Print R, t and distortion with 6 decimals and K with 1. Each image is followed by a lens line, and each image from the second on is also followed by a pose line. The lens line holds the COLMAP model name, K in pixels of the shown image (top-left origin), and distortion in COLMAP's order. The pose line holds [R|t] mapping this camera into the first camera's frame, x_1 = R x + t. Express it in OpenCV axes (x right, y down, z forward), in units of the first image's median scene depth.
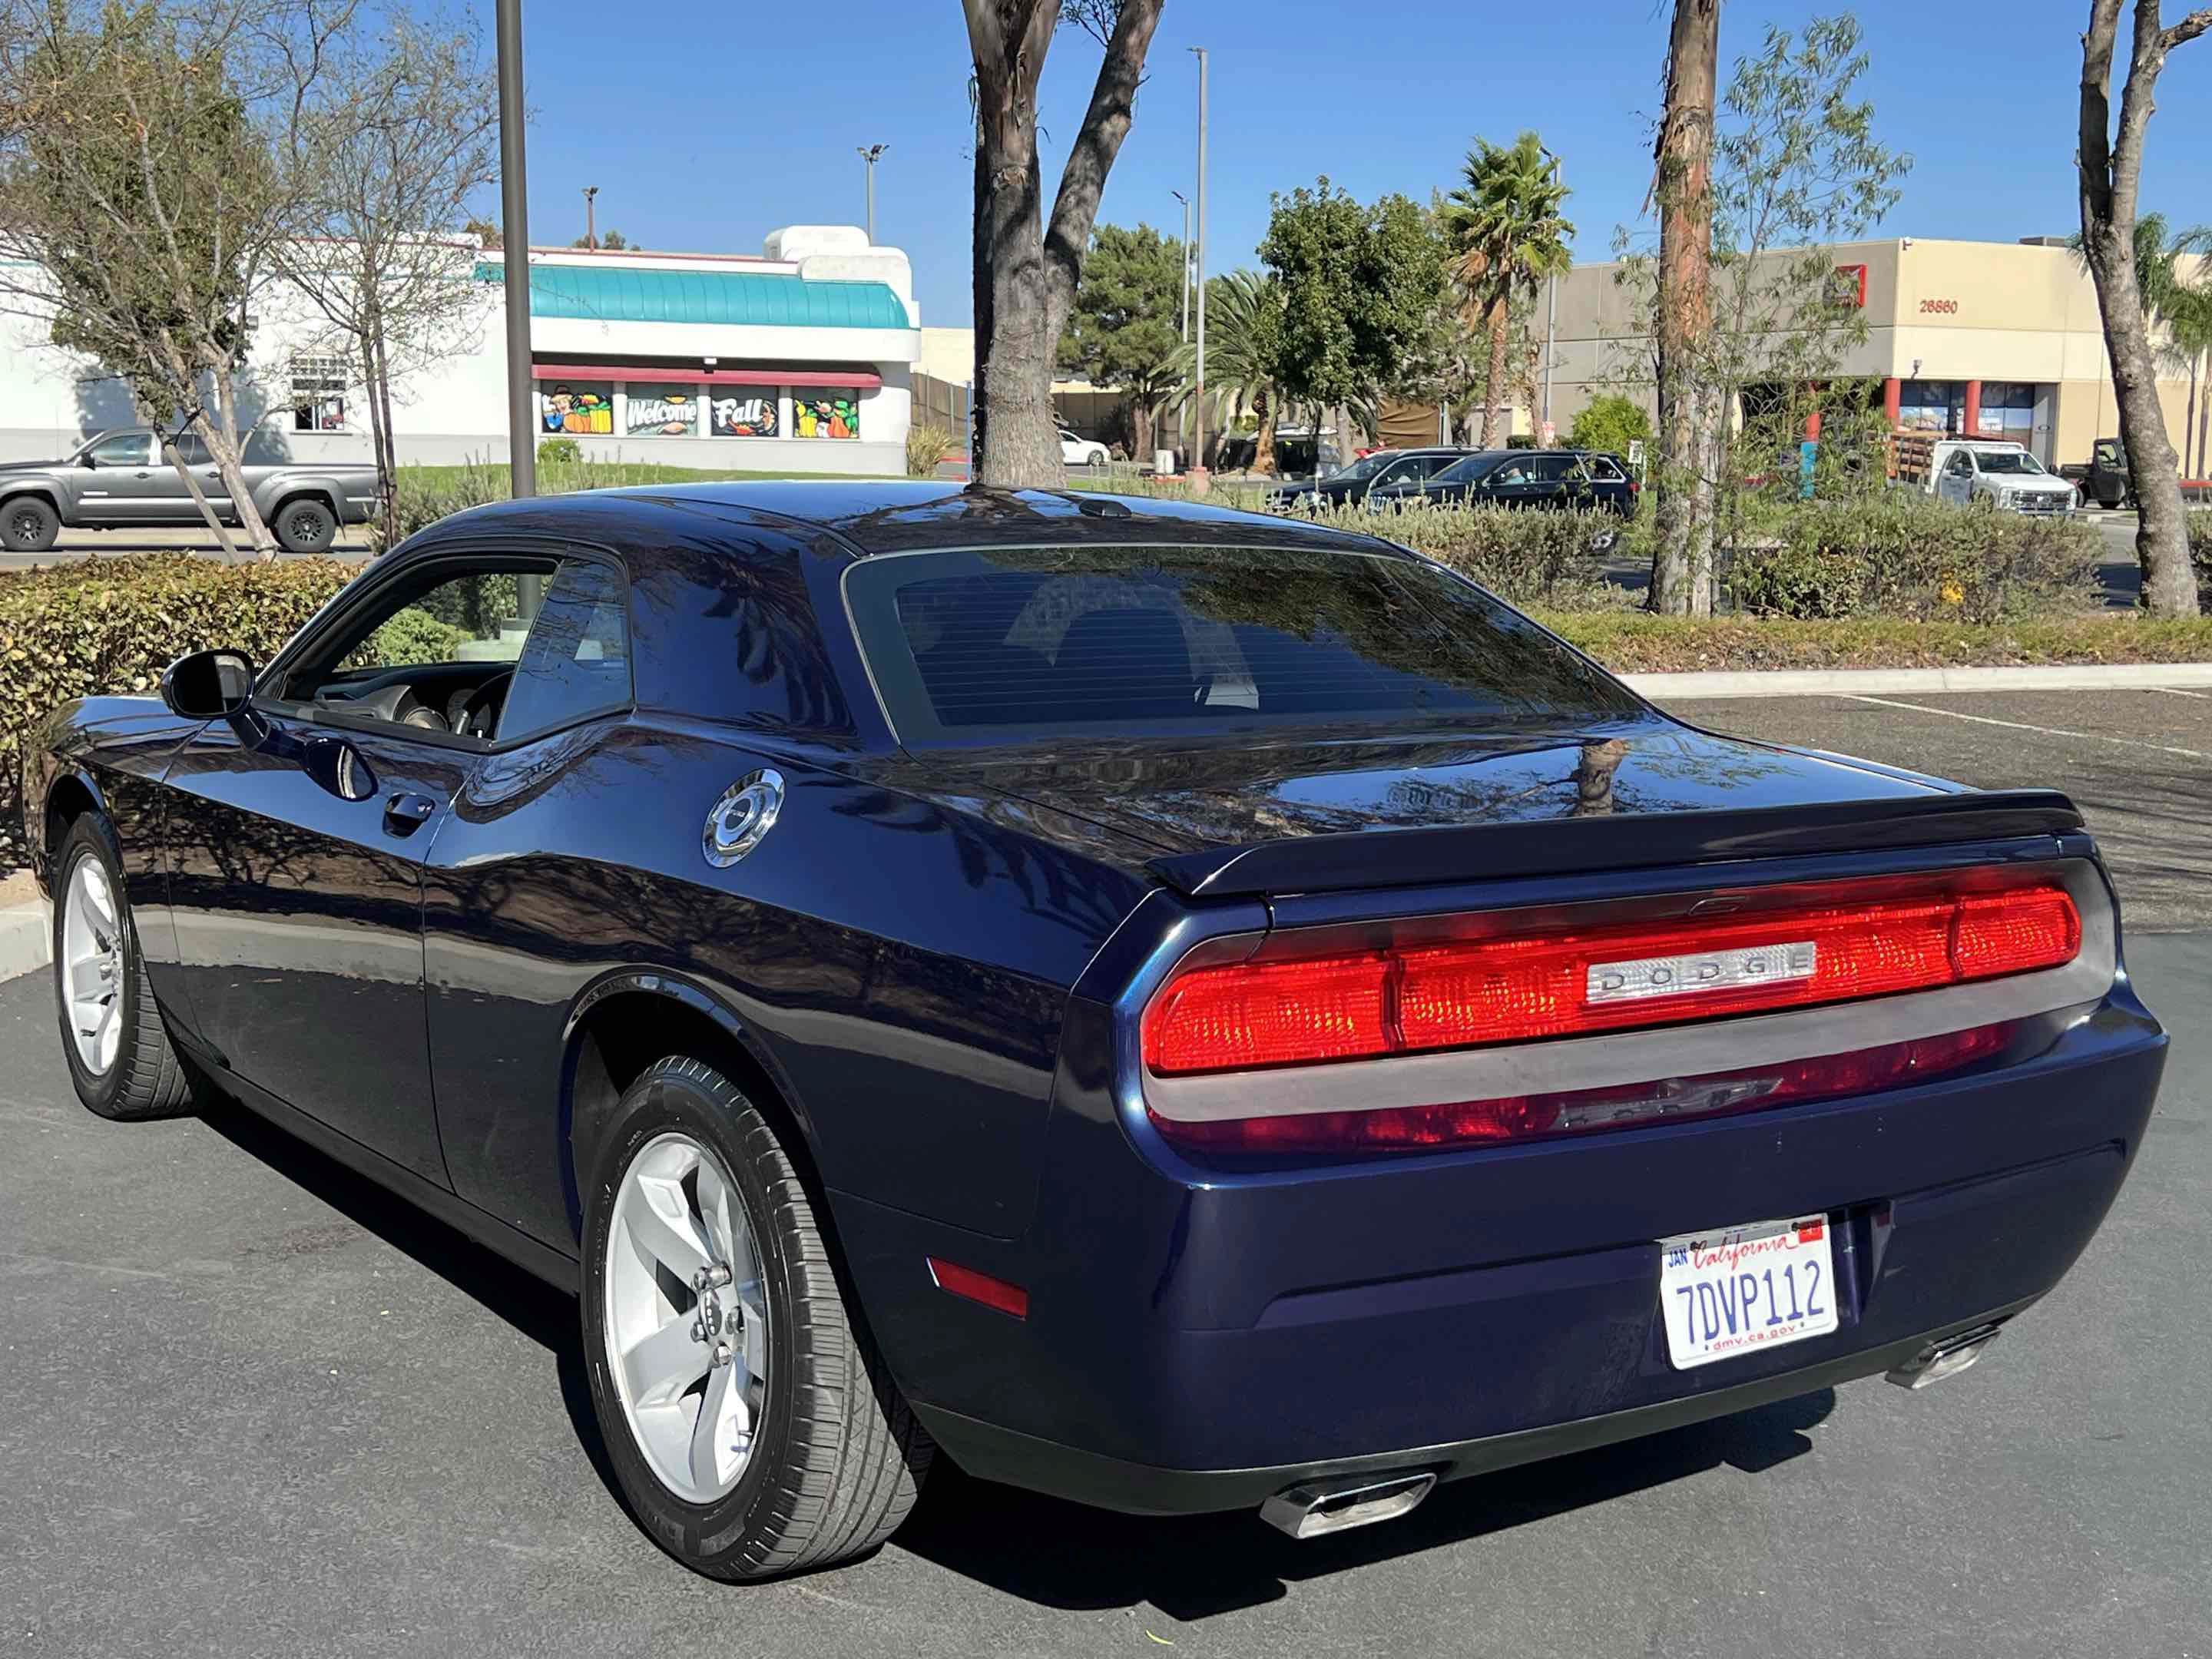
lens RADIAL K [[2729.2, 0, 1106.0], [0, 2729.2, 829.5], [0, 0, 1]] dist [0.217148, -0.707115]
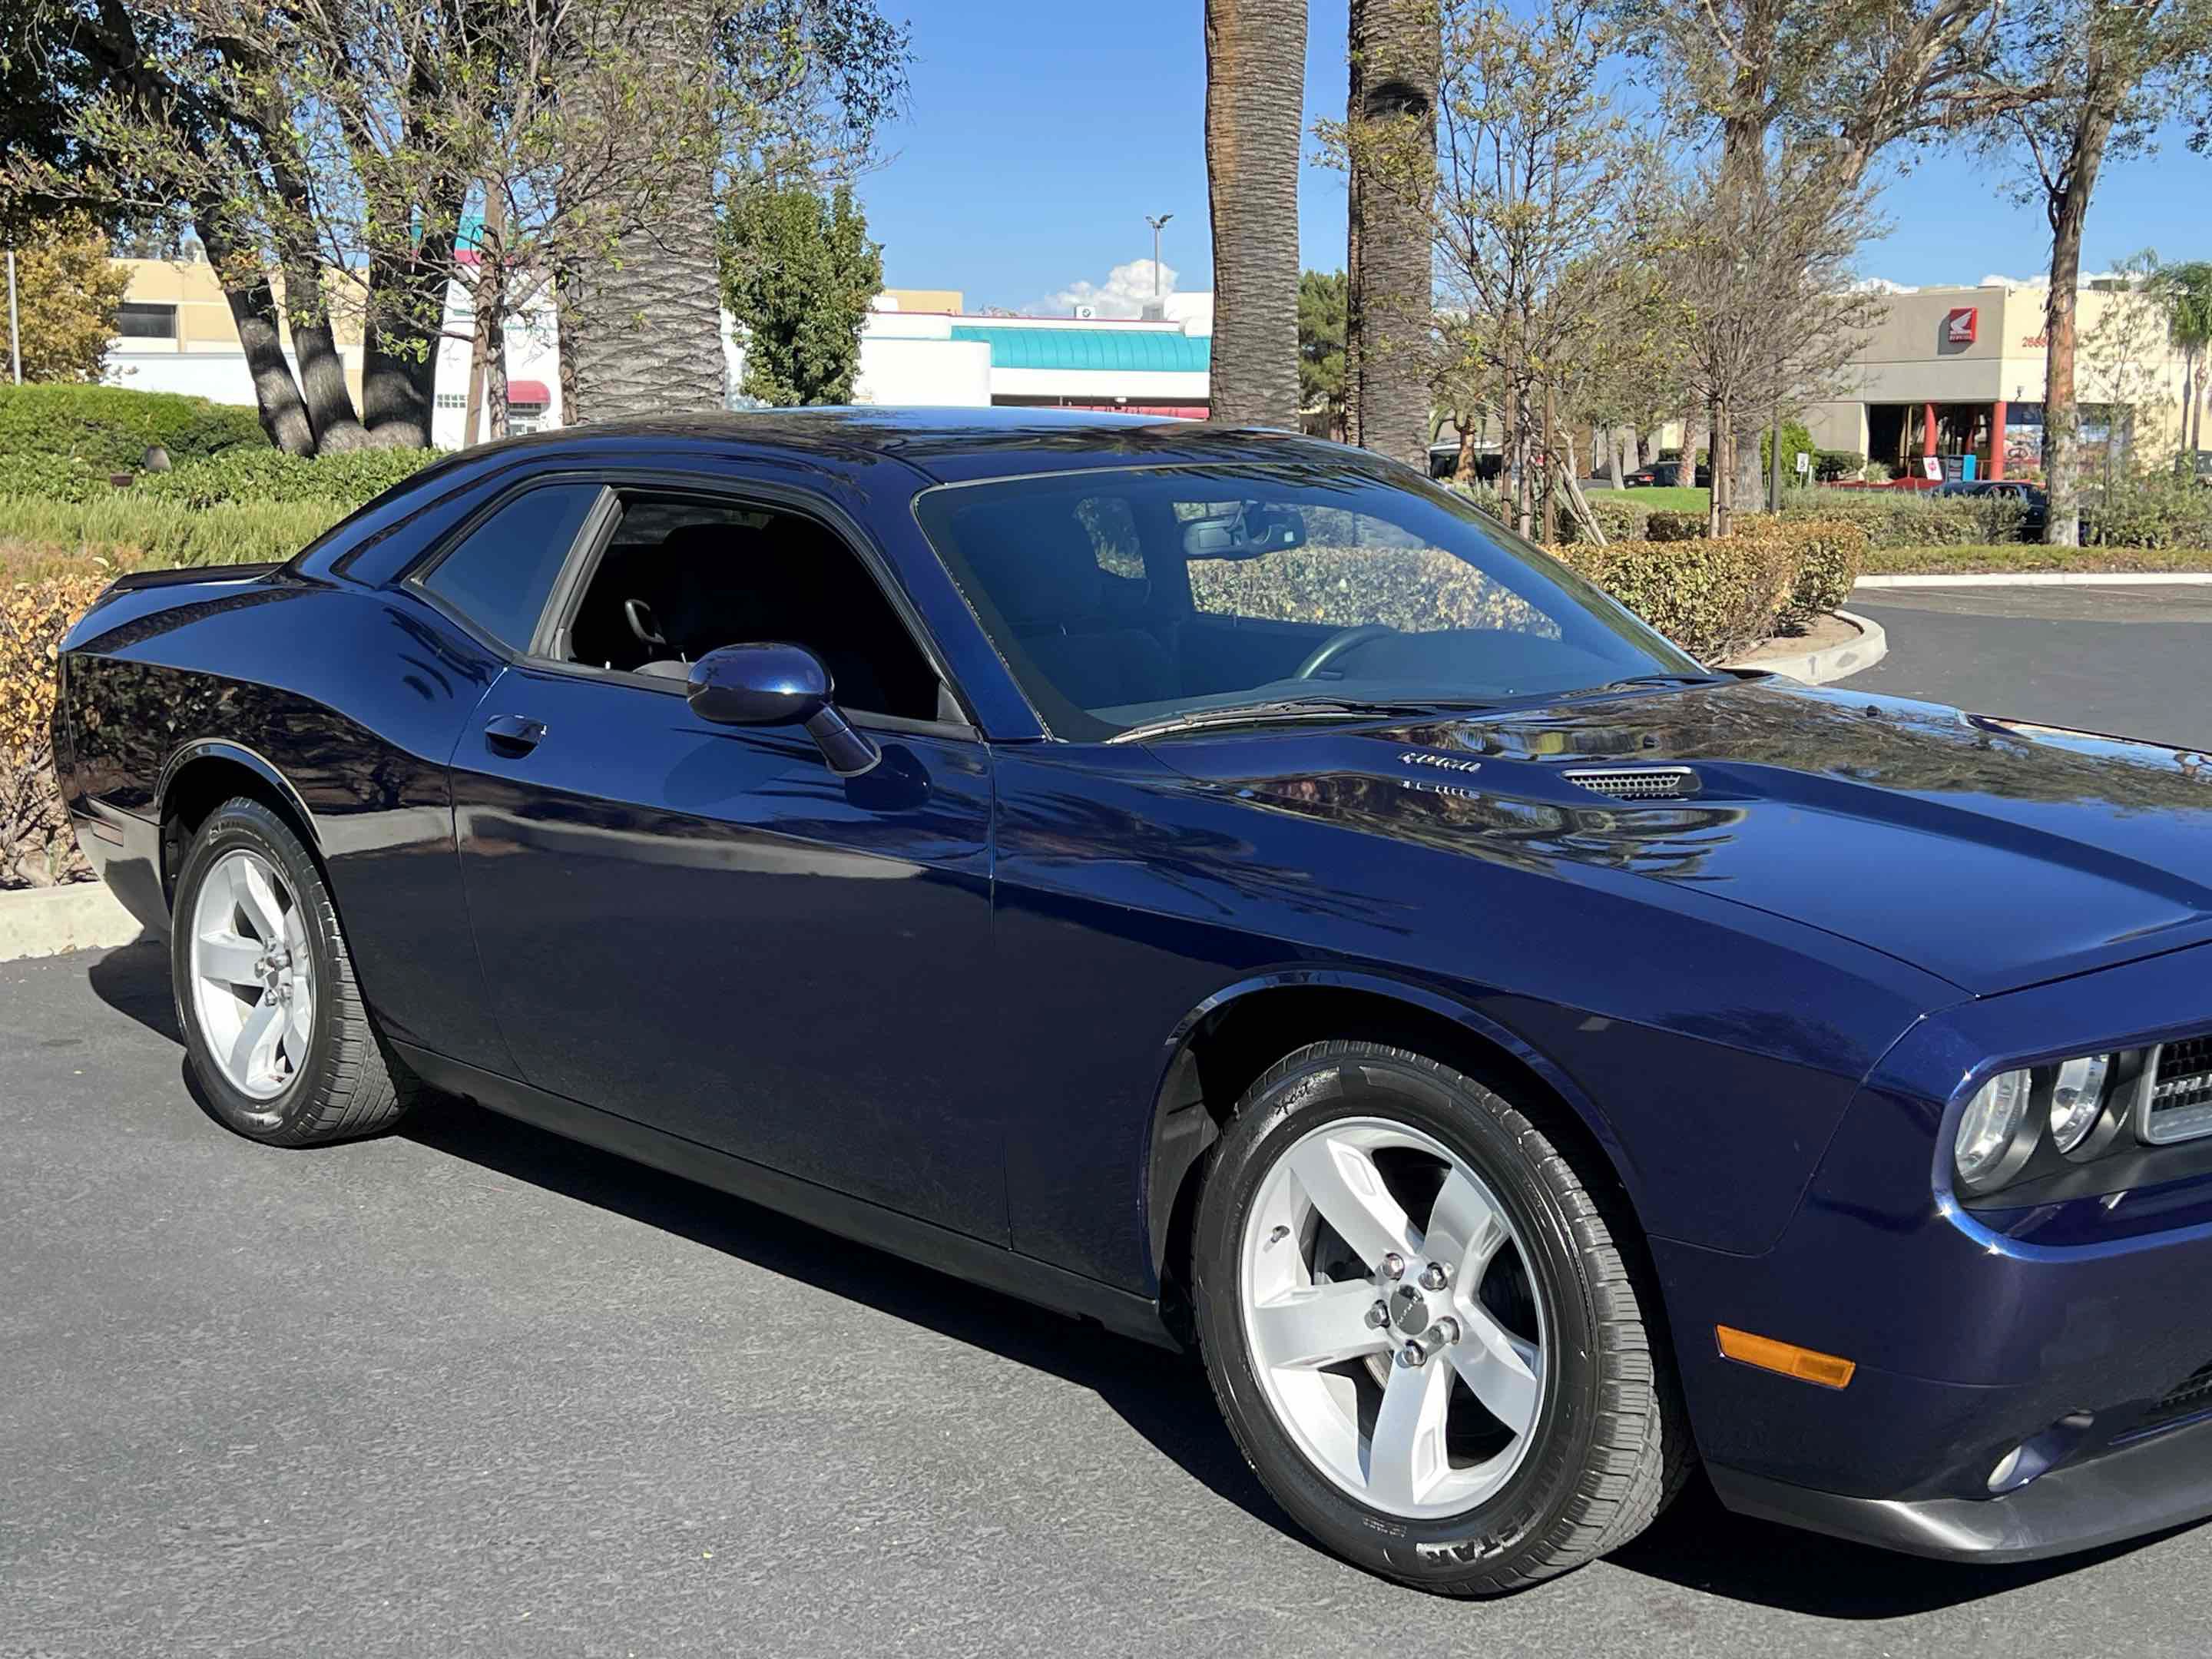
lens RADIAL K [[2791.9, 0, 1114.1], [0, 2791.9, 852.6], [0, 0, 1]] dist [0.215644, -0.737195]
pose [[0.999933, -0.006680, 0.009497, -0.556941], [0.006669, 0.999977, 0.001154, 0.150155], [-0.009504, -0.001091, 0.999954, -1.150063]]
